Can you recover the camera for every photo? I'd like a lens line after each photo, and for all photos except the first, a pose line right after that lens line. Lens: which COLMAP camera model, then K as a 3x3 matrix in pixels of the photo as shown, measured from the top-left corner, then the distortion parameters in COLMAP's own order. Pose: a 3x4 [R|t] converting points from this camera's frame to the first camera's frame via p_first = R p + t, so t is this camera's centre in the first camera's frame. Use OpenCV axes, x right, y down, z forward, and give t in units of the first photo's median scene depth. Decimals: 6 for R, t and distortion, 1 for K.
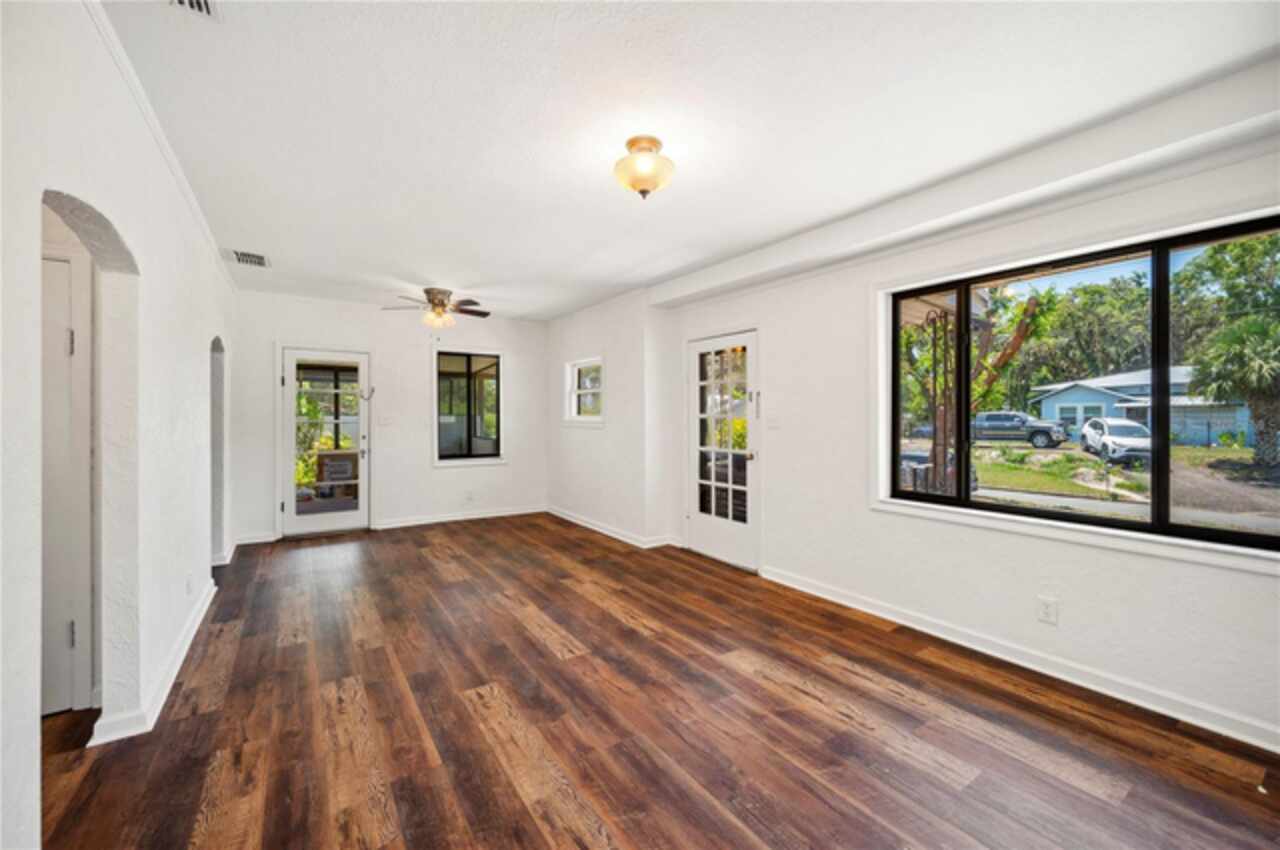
lens RADIAL K [[515.2, 0, 646.2], [0, 515.2, 421.1], [0, 0, 1]] dist [0.007911, 0.000455]
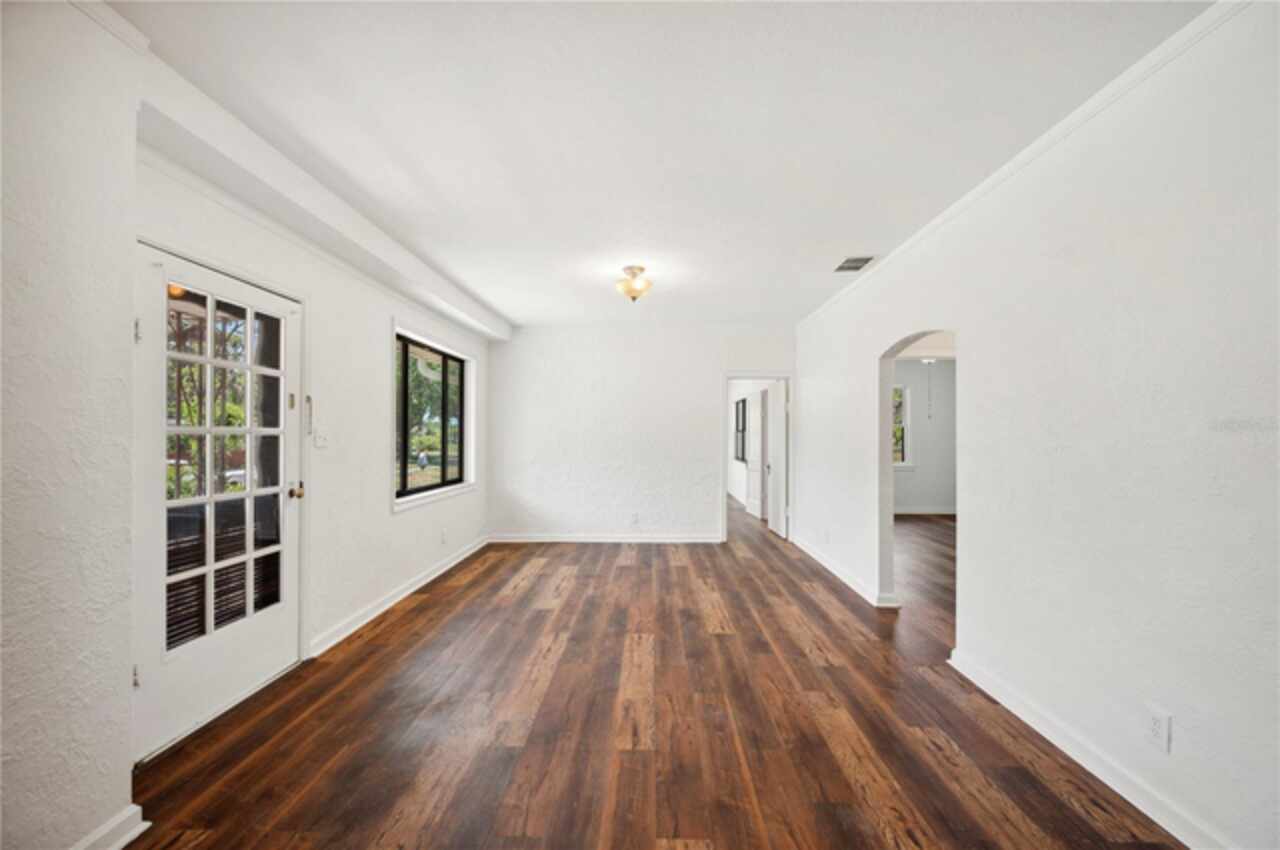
lens RADIAL K [[515.2, 0, 643.0], [0, 515.2, 427.9], [0, 0, 1]] dist [0.007911, 0.000455]
pose [[-0.818473, 0.005207, 0.574522, -0.787700], [0.001249, 0.999973, -0.007284, -0.011148], [-0.574544, -0.005244, -0.818457, 1.877524]]
